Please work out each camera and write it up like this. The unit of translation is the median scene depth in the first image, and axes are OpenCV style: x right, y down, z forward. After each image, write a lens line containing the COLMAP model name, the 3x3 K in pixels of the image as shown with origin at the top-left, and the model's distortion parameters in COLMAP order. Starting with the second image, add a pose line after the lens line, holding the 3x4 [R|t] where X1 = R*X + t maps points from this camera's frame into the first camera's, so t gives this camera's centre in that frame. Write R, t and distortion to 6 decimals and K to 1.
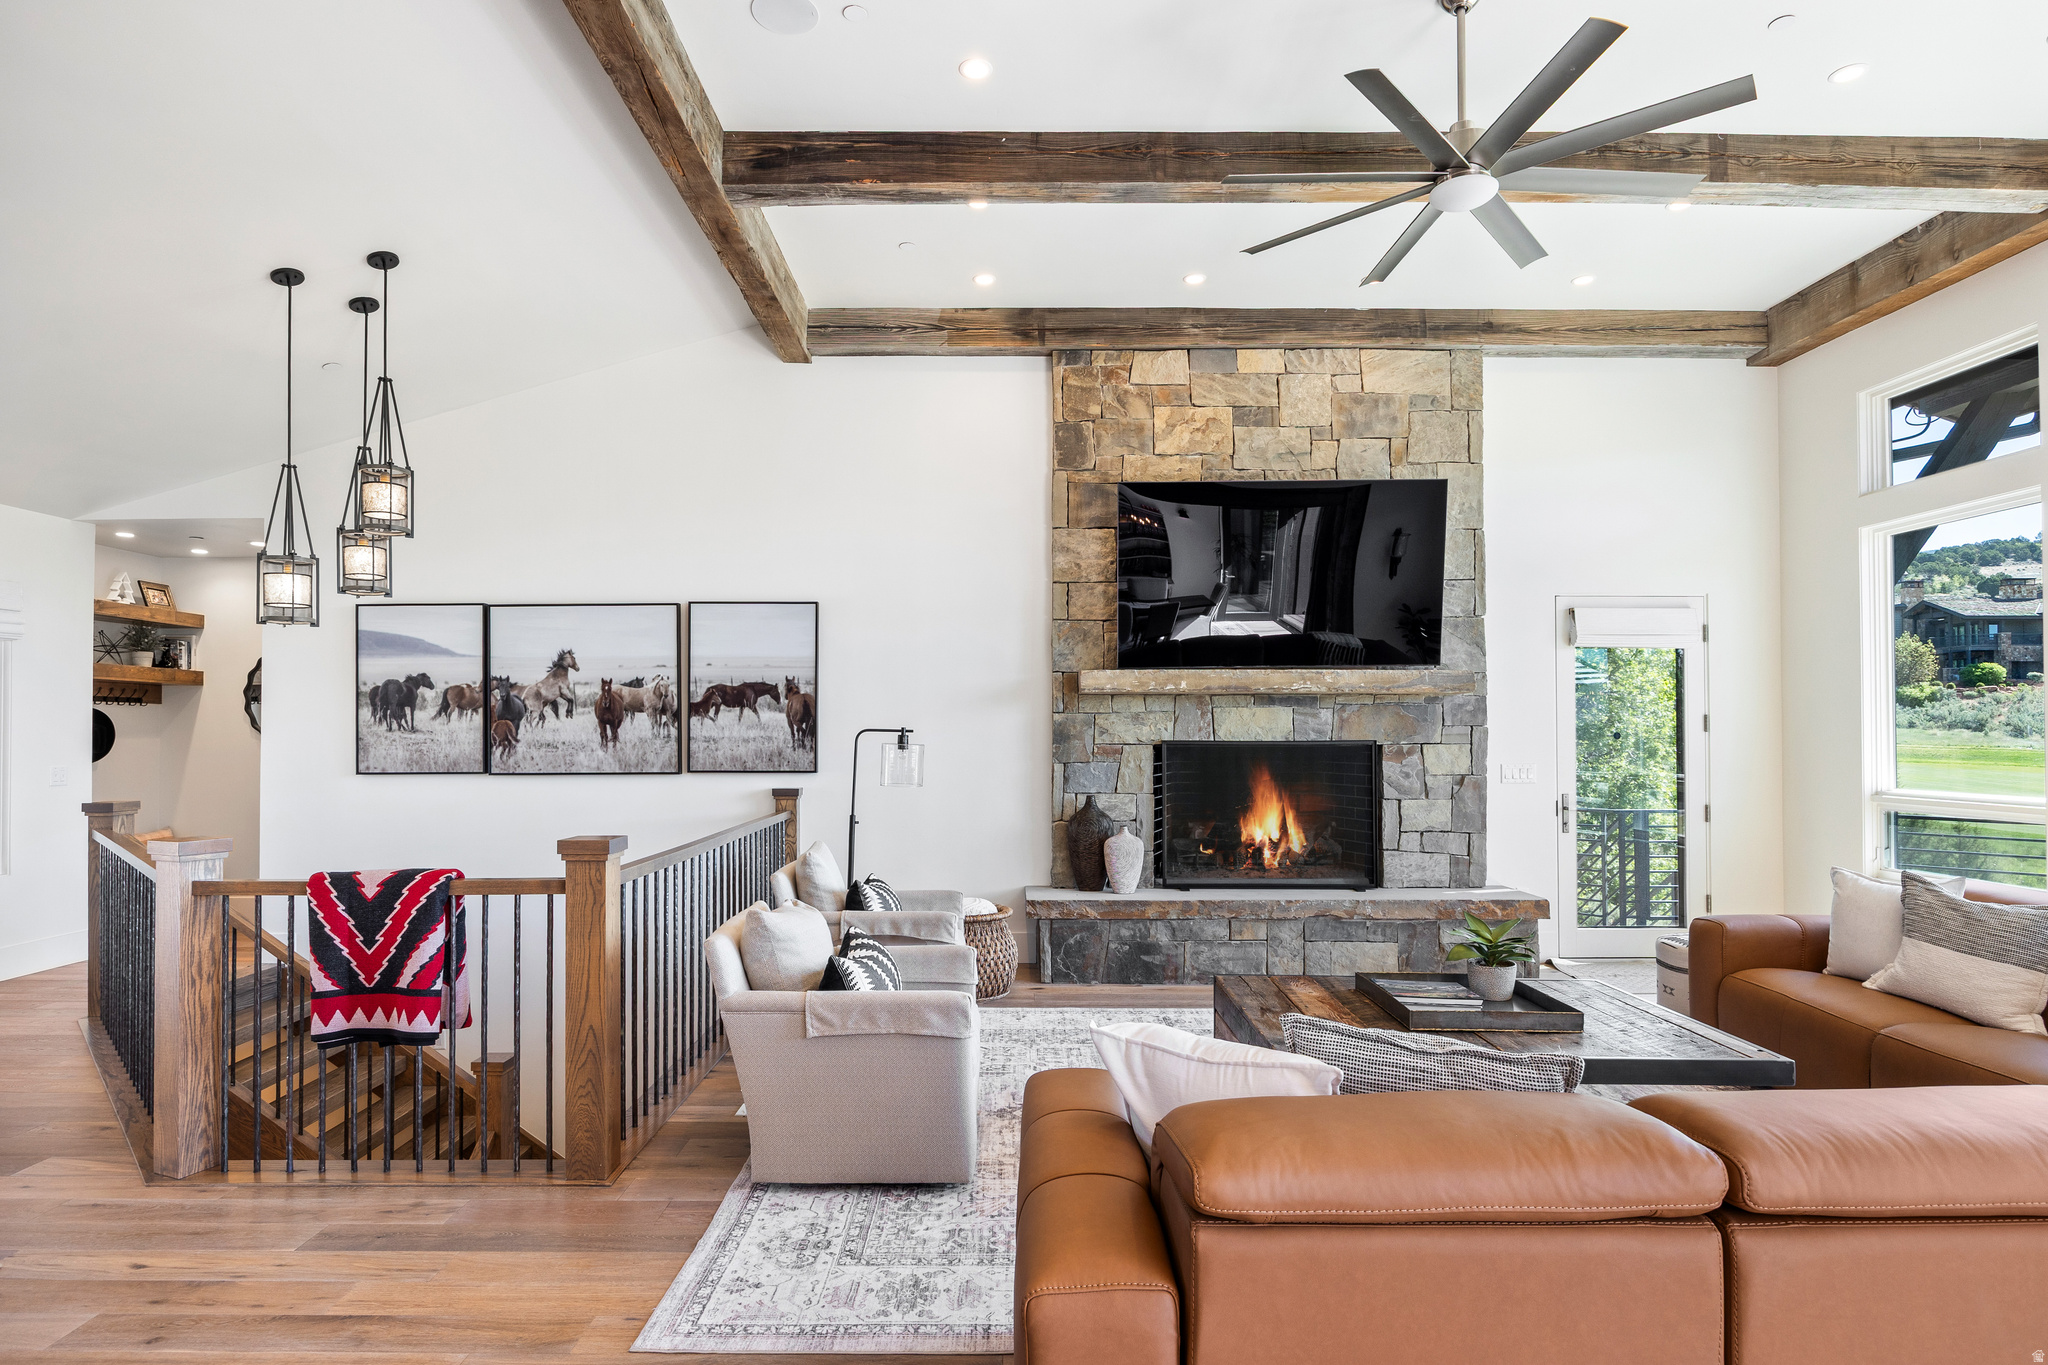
lens RADIAL K [[1073.8, 0, 1038.5], [0, 1073.8, 715.0], [0, 0, 1]] dist [-0.004615, 0.000961]
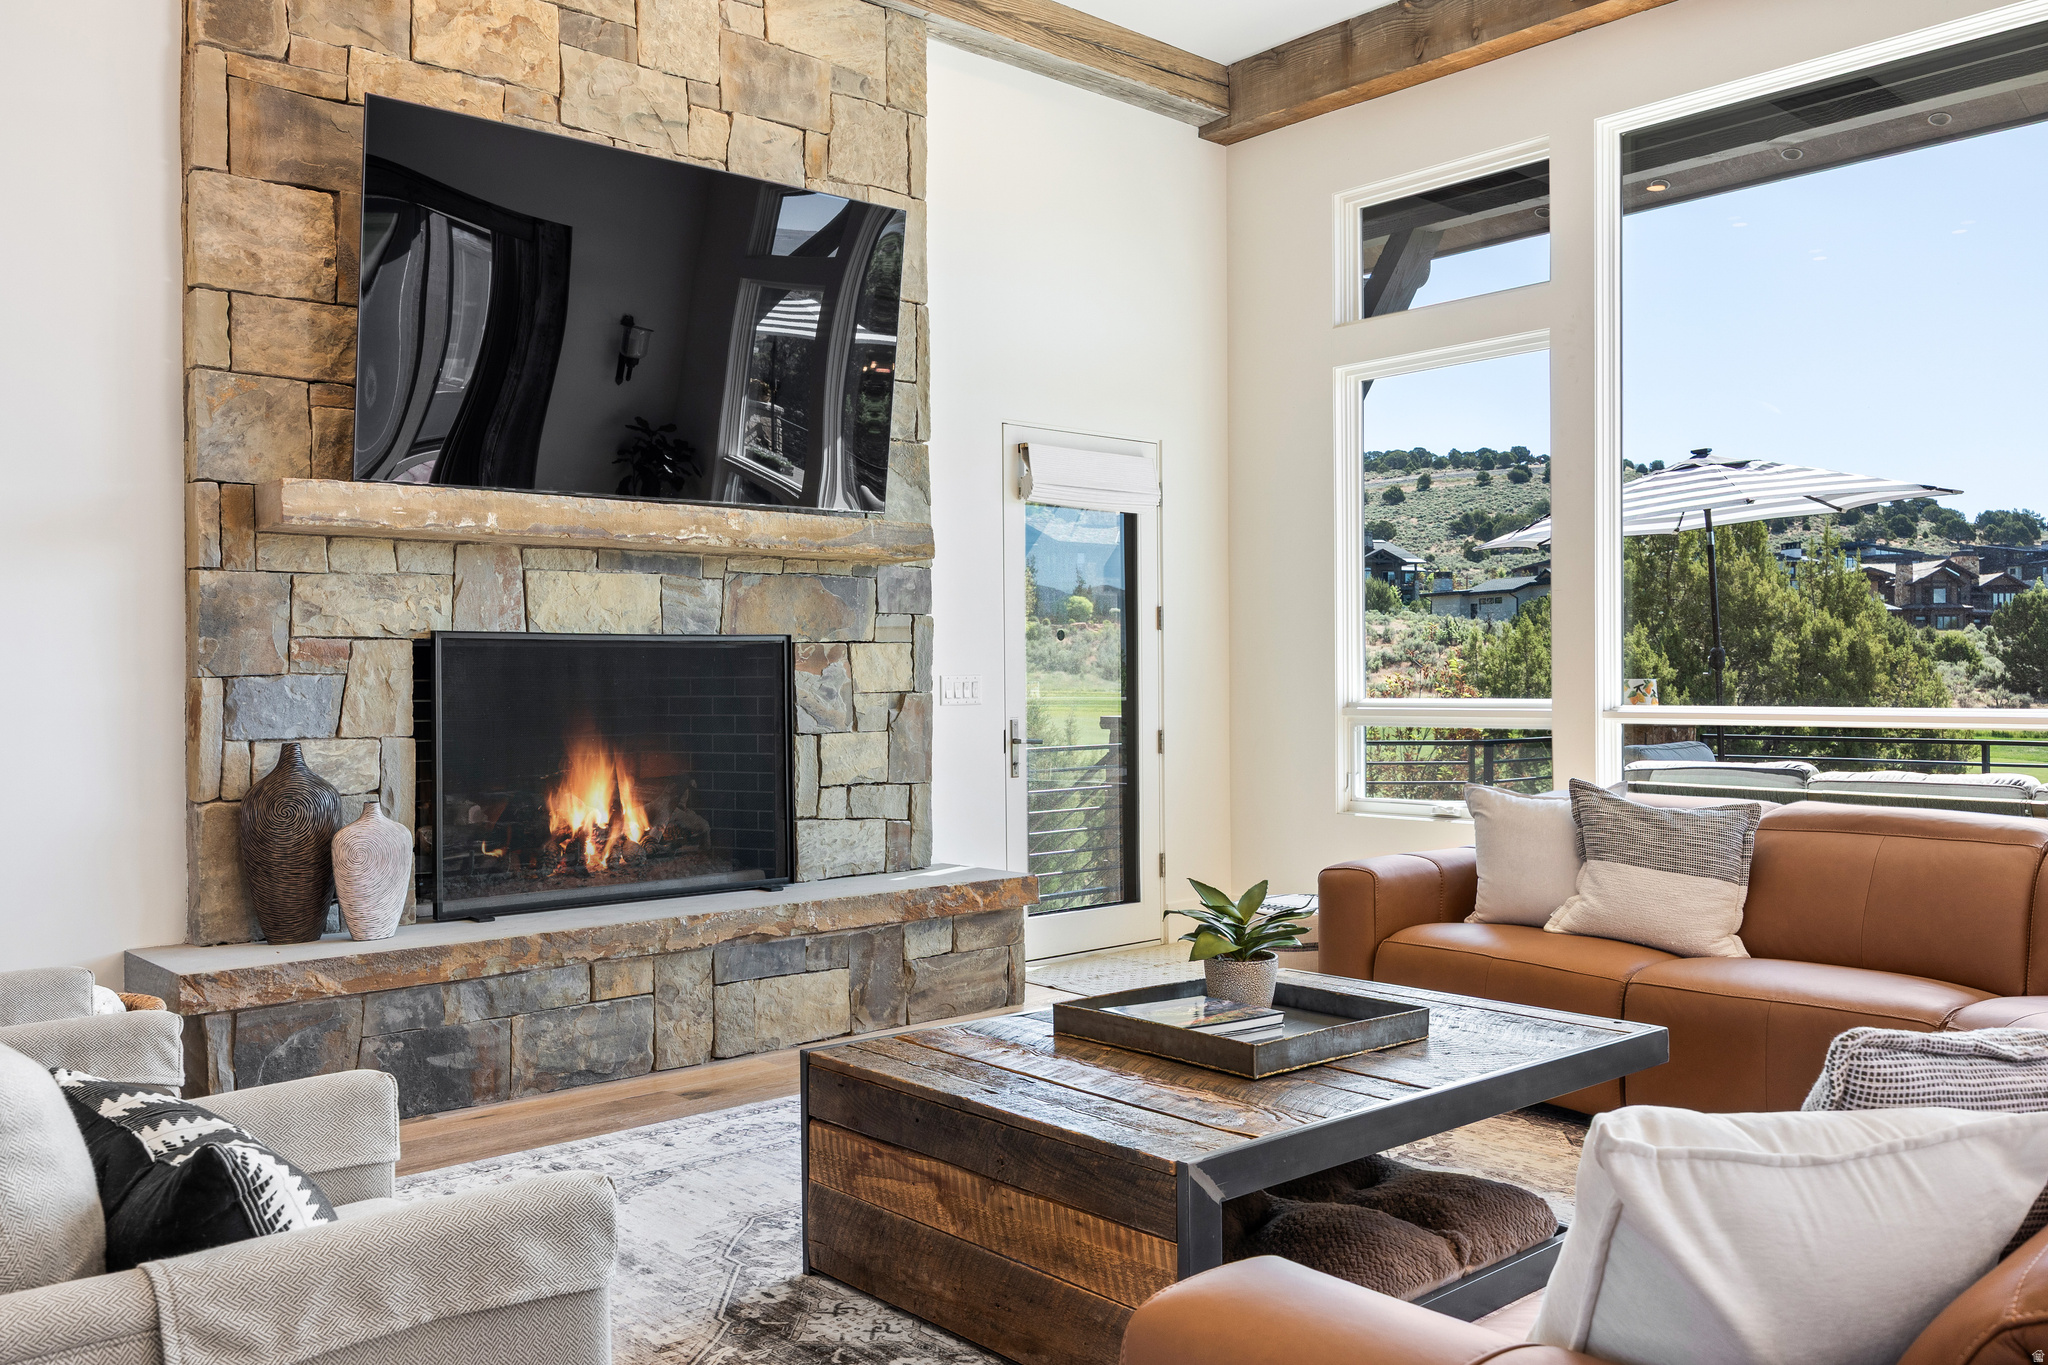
lens RADIAL K [[1625.7, 0, 1041.5], [0, 1625.7, 684.5], [0, 0, 1]] dist [0.006721, -0.011364]
pose [[0.753174, -0.010831, 0.657732, -0.174023], [0.000577, 0.999875, 0.015804, 0.036970], [-0.657821, -0.011524, 0.753086, 0.231458]]
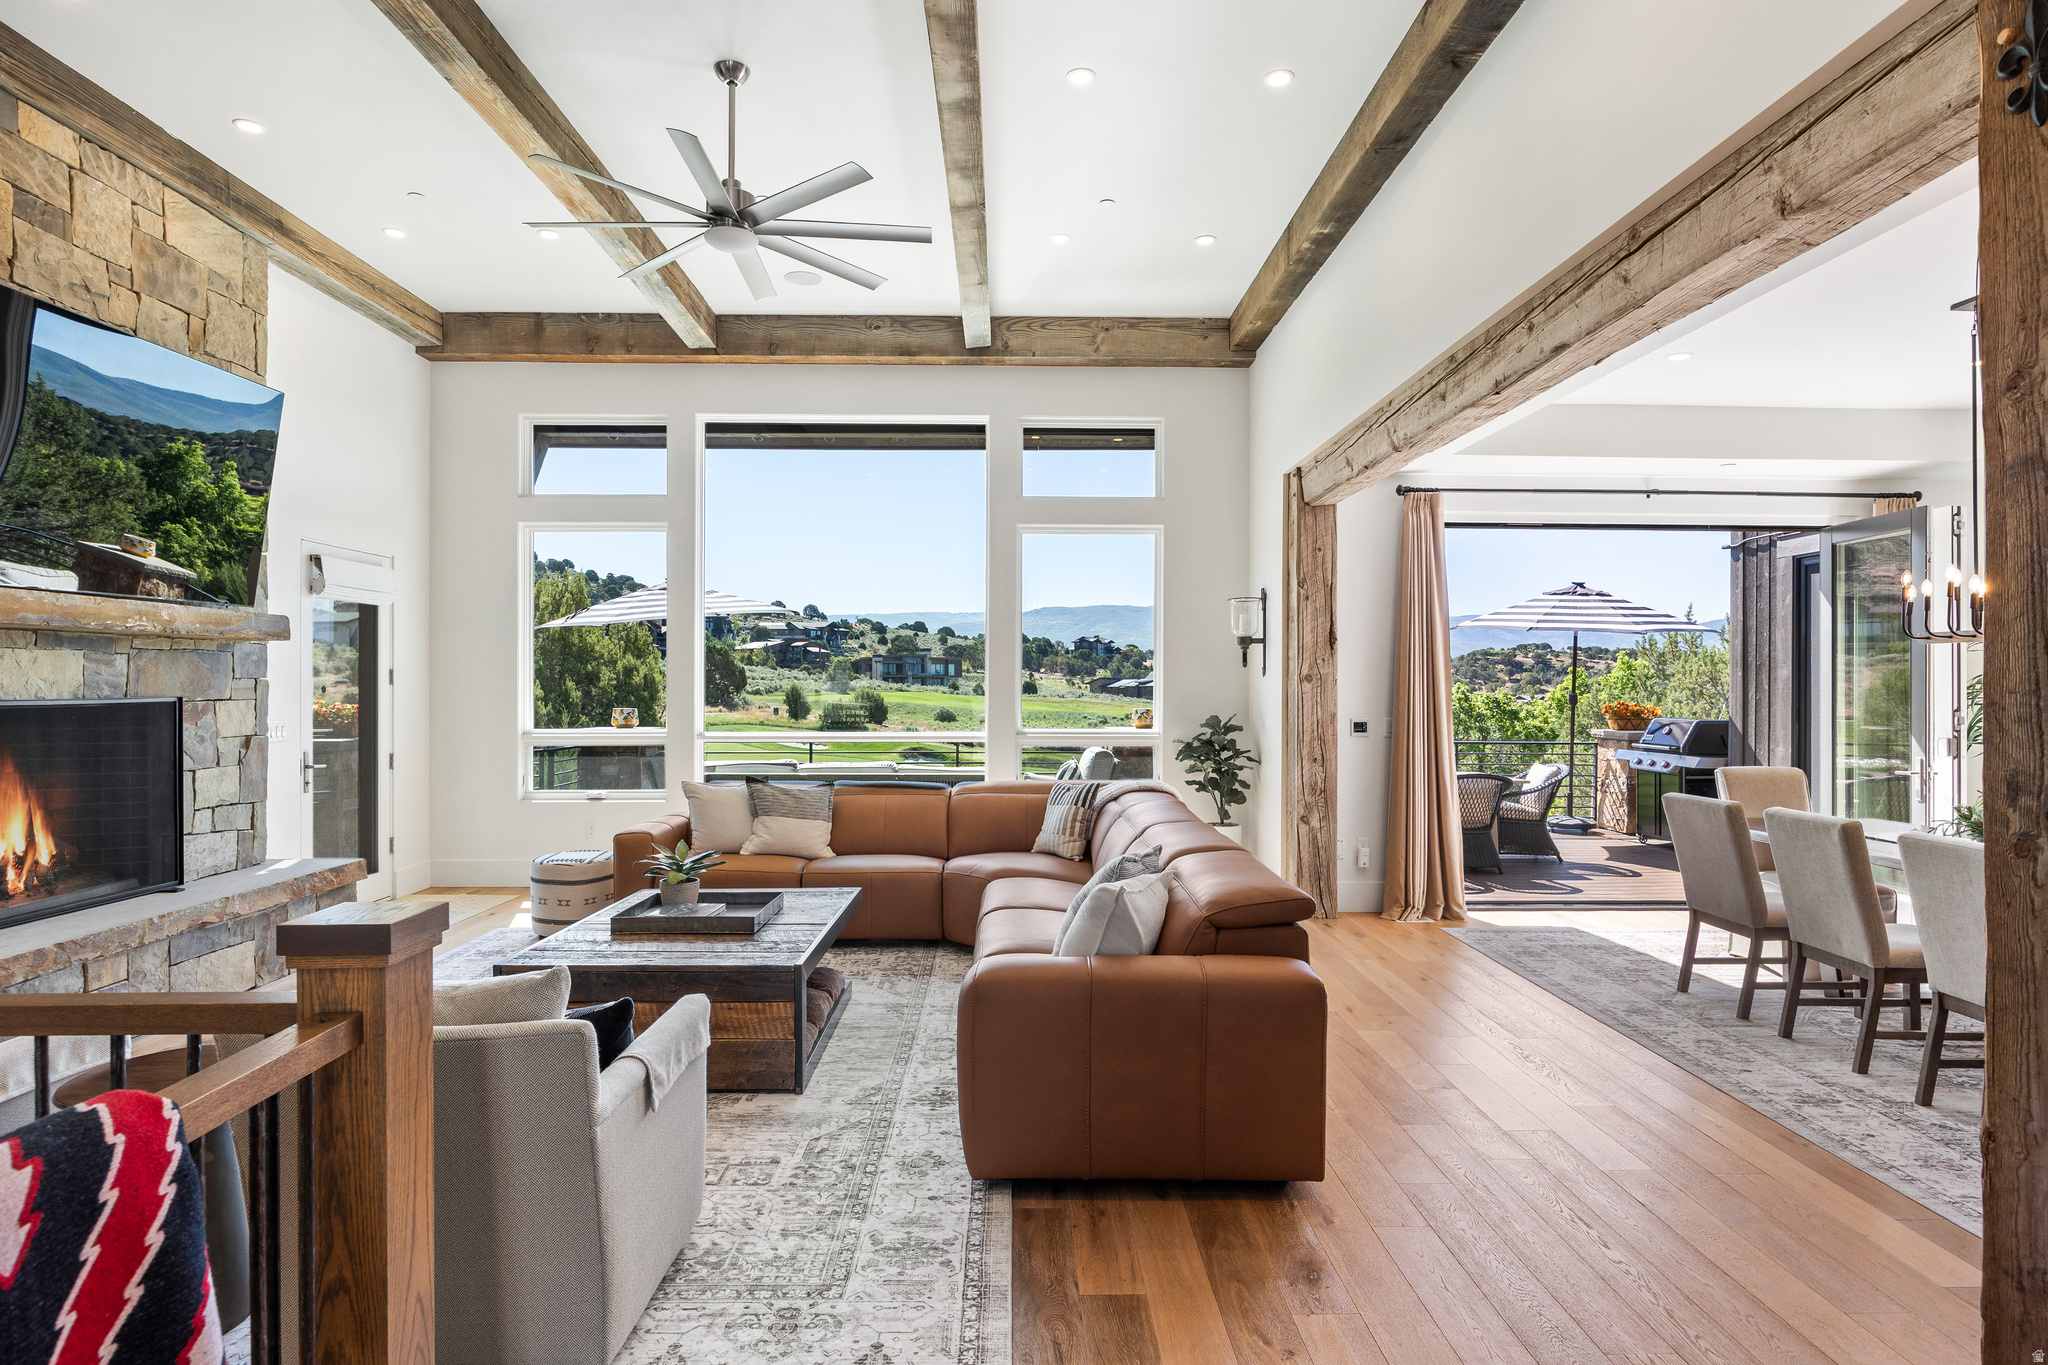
lens RADIAL K [[1073.8, 0, 1036.5], [0, 1073.8, 697.3], [0, 0, 1]] dist [-0.004615, 0.000961]
pose [[-0.006128, -0.013173, 0.999894, -0.473758], [-0.015991, 0.999787, 0.013073, 0.003780], [-0.999853, -0.015909, -0.006338, 0.382758]]
